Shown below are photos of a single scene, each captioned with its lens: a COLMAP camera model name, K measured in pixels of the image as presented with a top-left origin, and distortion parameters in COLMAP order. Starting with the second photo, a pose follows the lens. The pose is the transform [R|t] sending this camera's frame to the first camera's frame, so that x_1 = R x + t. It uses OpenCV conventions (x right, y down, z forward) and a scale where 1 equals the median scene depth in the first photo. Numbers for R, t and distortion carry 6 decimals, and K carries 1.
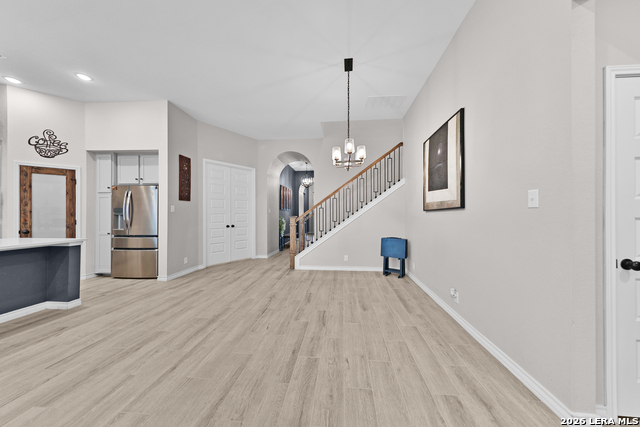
lens RADIAL K [[215.9, 0, 325.2], [0, 215.9, 214.5], [0, 0, 1]] dist [0.011656, -0.001050]
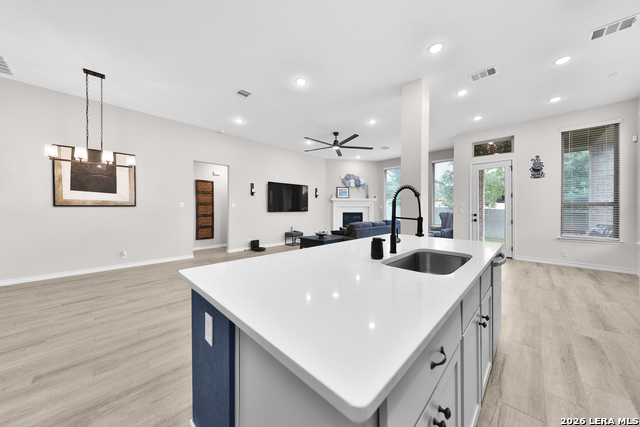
lens RADIAL K [[215.9, 0, 322.8], [0, 215.9, 208.9], [0, 0, 1]] dist [0.011656, -0.001050]
pose [[-0.768491, 0.000280, 0.639860, -1.405303], [-0.002347, 0.999992, -0.003257, -0.001353], [-0.639856, -0.004005, -0.768484, 1.036433]]
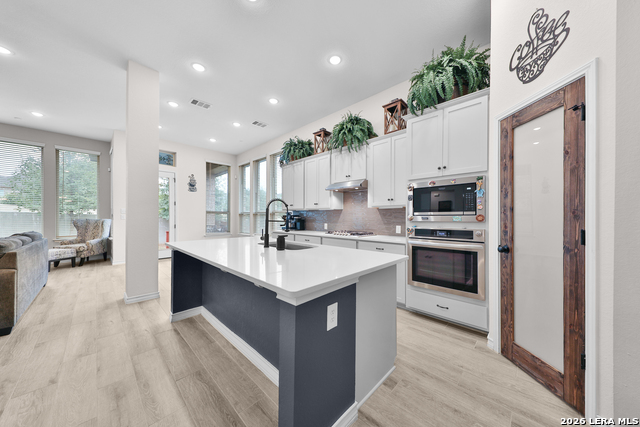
lens RADIAL K [[215.9, 0, 325.4], [0, 215.9, 213.4], [0, 0, 1]] dist [0.011656, -0.001050]
pose [[-0.633537, 0.000626, -0.773713, -0.782774], [0.008314, 0.999947, -0.005998, -0.003264], [0.773668, -0.010233, -0.633508, 1.094026]]
